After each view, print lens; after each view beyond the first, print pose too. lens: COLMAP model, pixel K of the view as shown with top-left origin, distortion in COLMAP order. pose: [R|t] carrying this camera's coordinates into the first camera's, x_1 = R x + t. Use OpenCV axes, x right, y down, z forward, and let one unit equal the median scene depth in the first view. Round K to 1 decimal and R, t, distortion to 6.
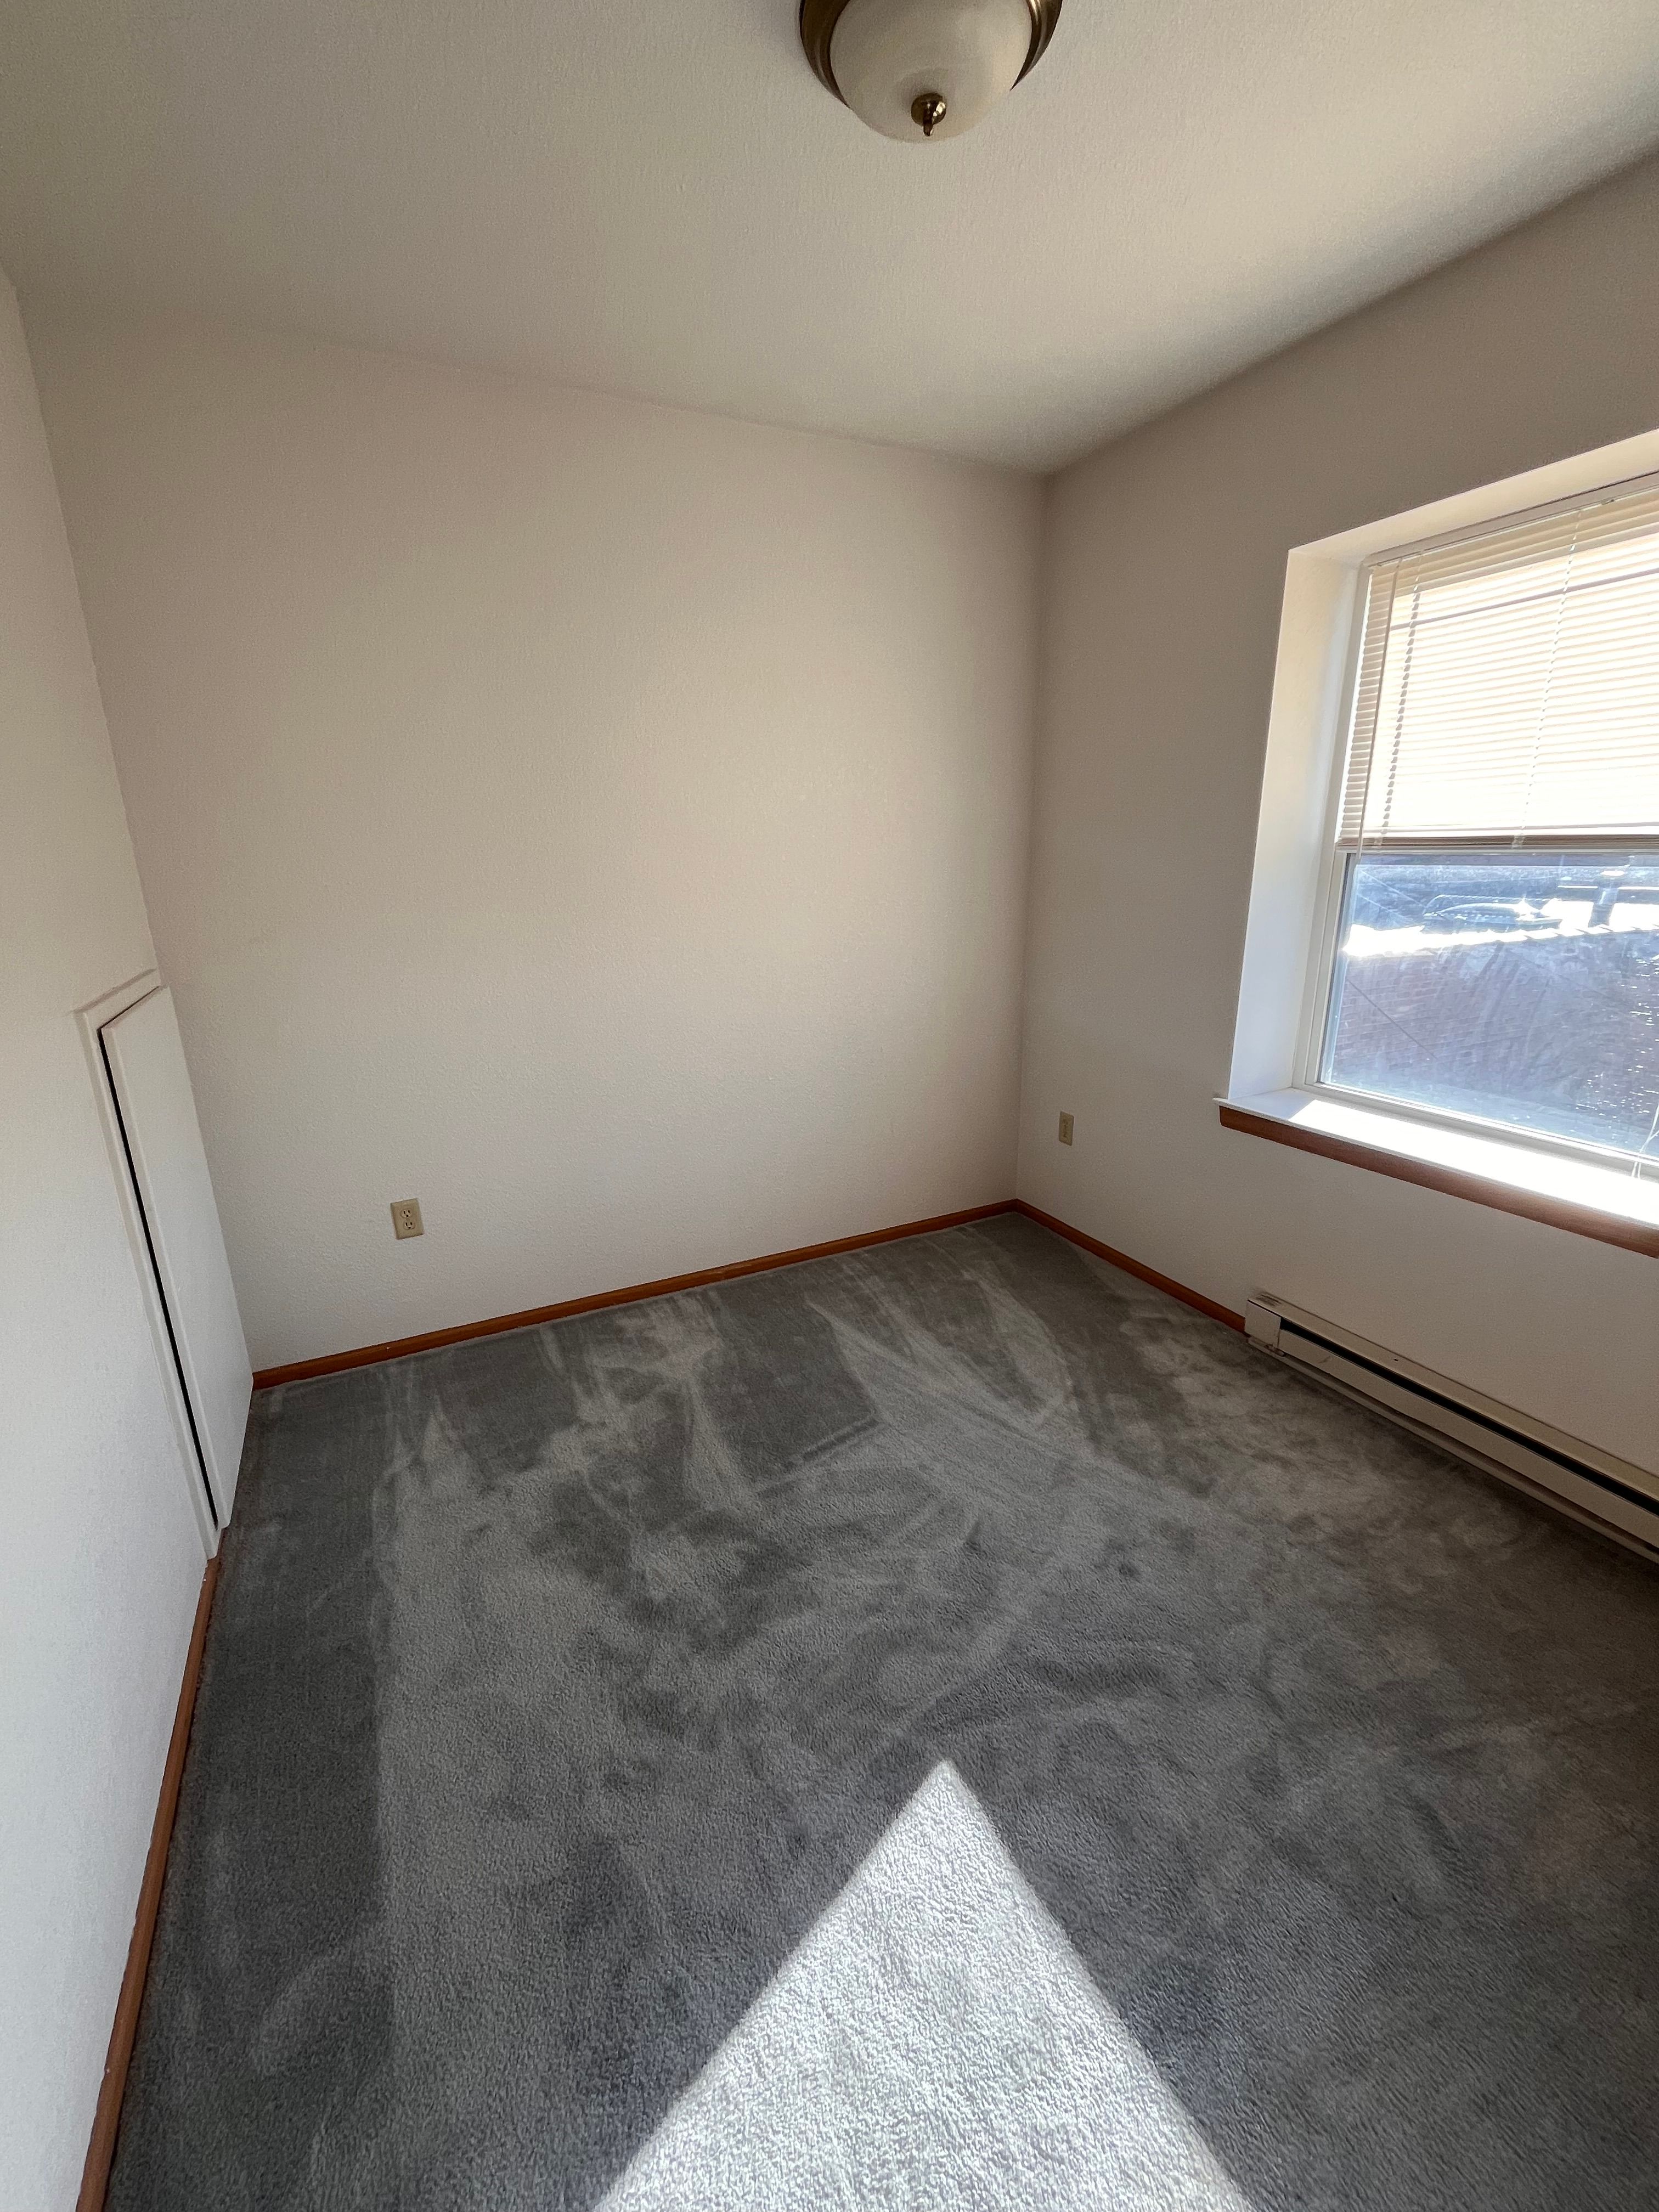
lens RADIAL K [[896.2, 0, 827.1], [0, 896.2, 1107.3], [0, 0, 1]] dist [-0.002249, 0.000284]
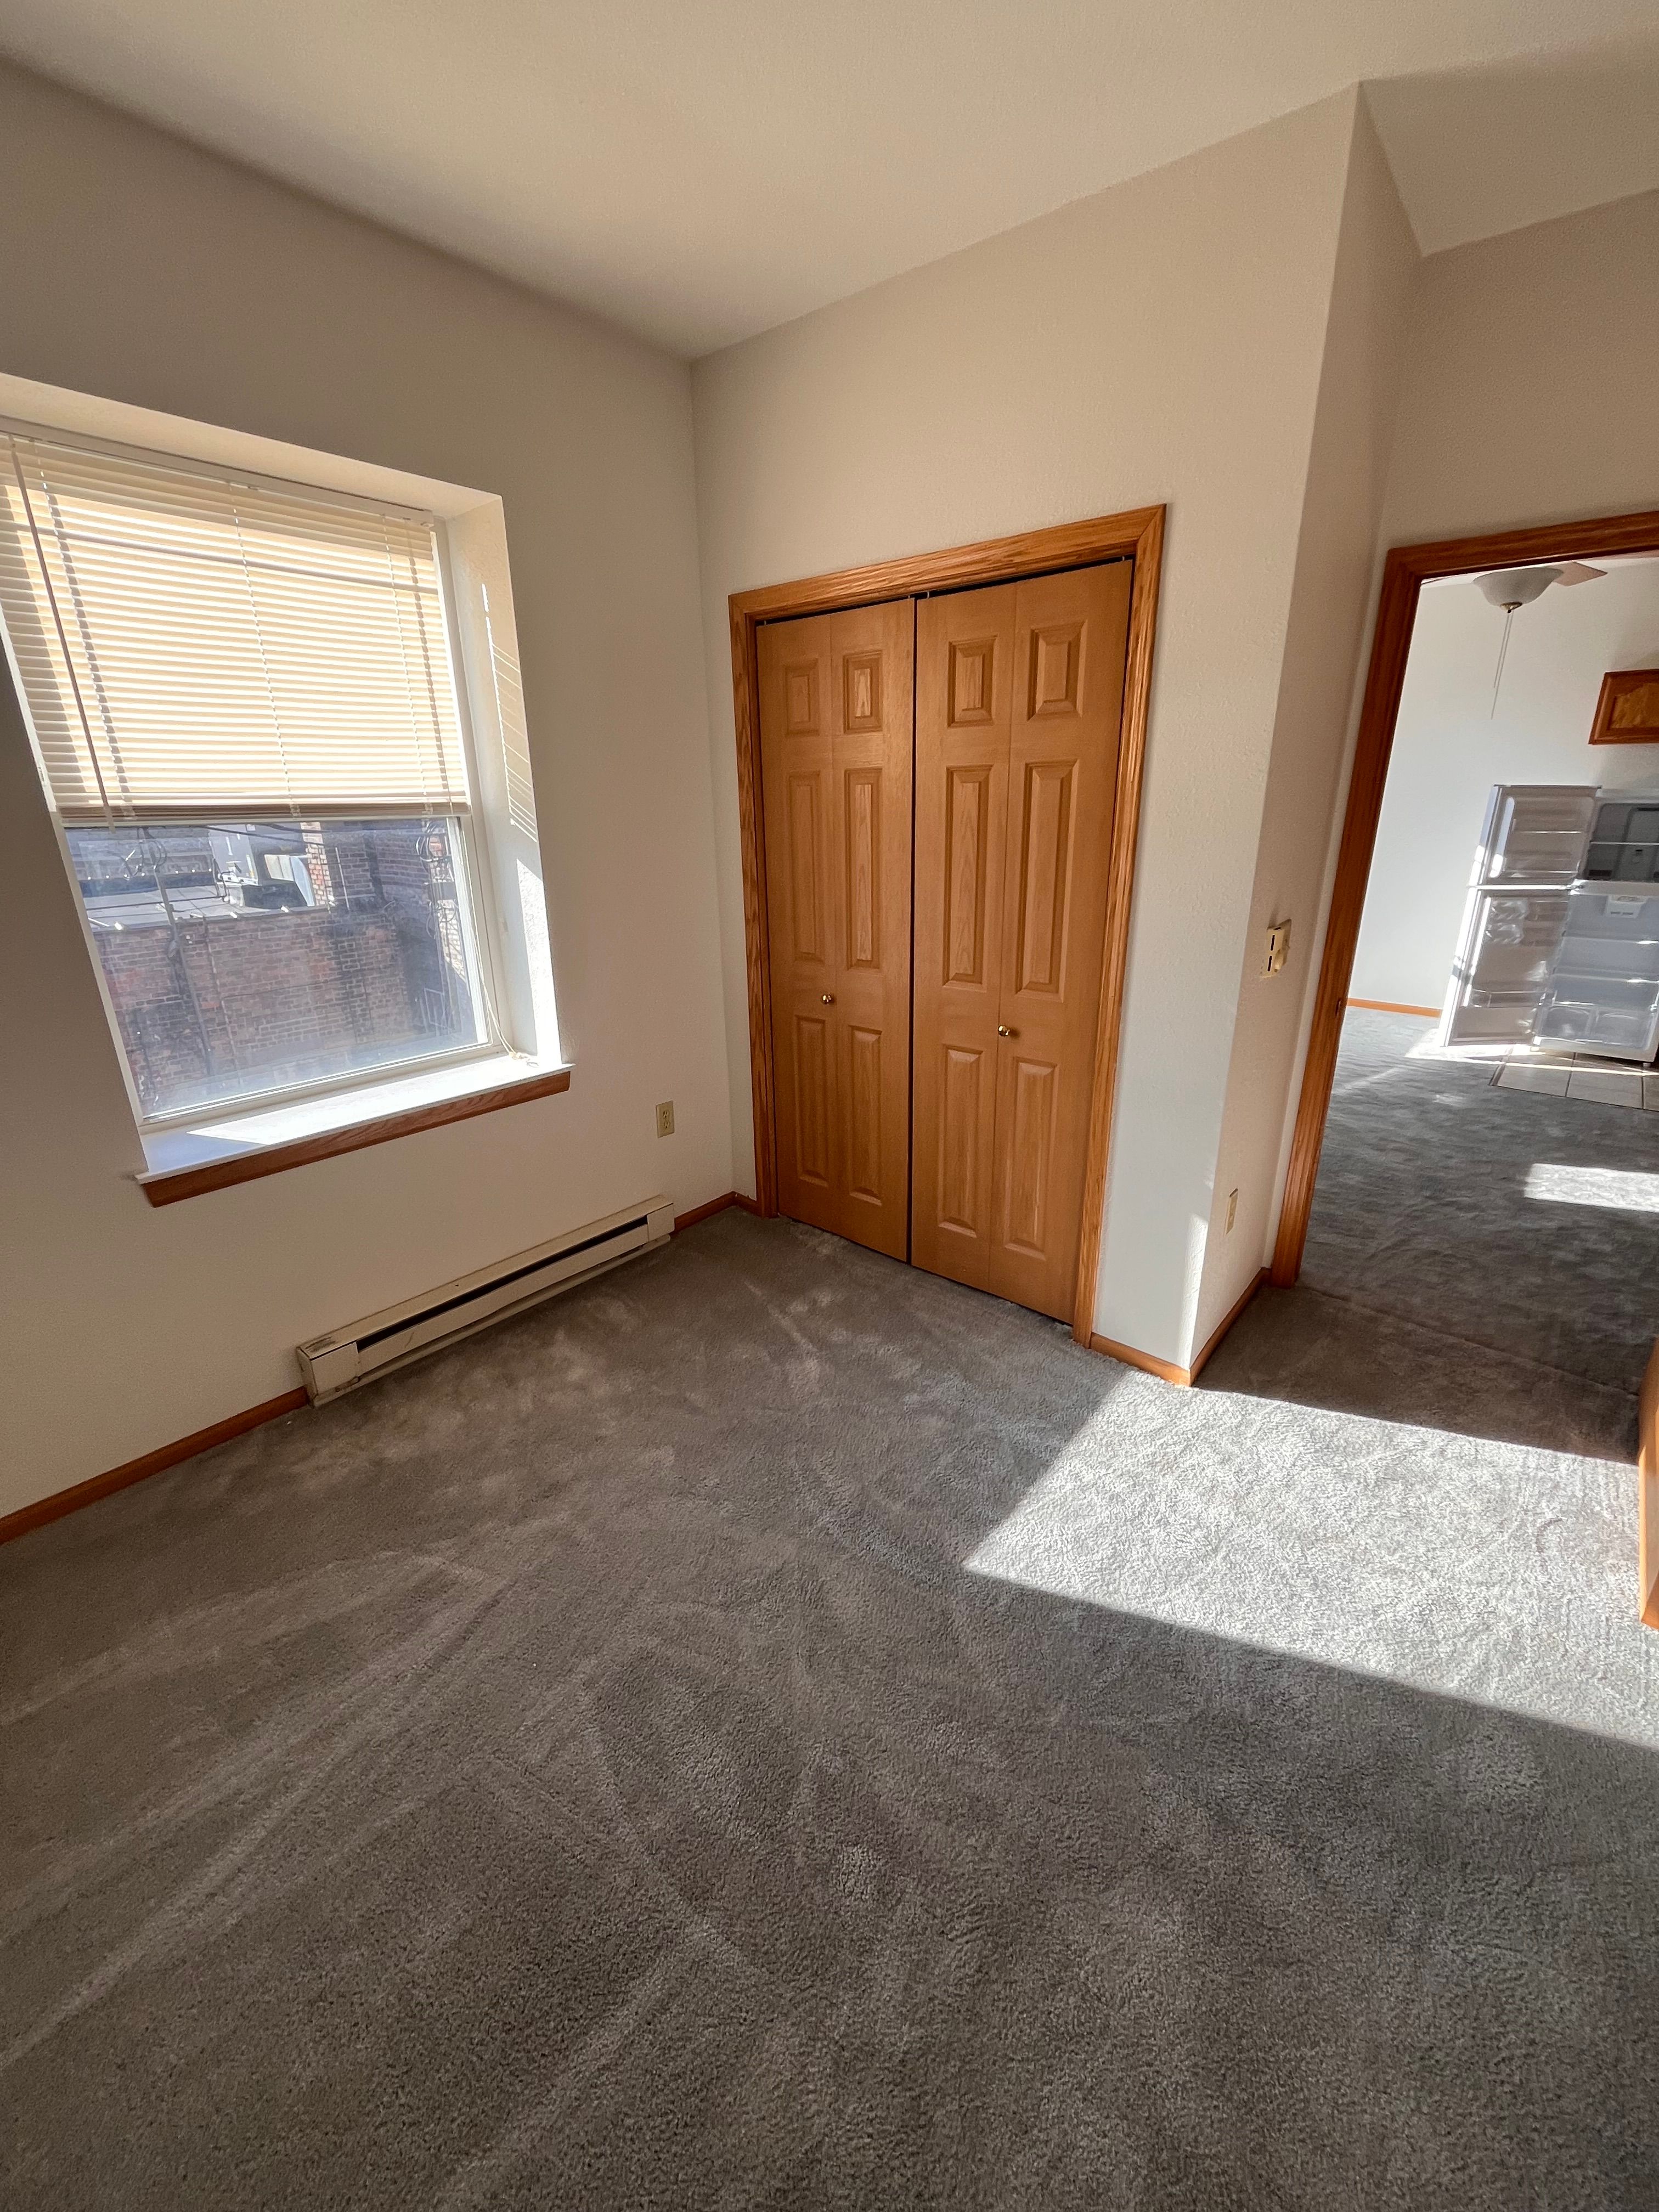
lens RADIAL K [[896.2, 0, 828.6], [0, 896.2, 1102.7], [0, 0, 1]] dist [-0.002249, 0.000284]
pose [[-0.375339, -0.284536, 0.882134, -0.412261], [0.269879, 0.876932, 0.397689, -0.213235], [-0.886728, 0.387337, -0.252357, 0.734289]]
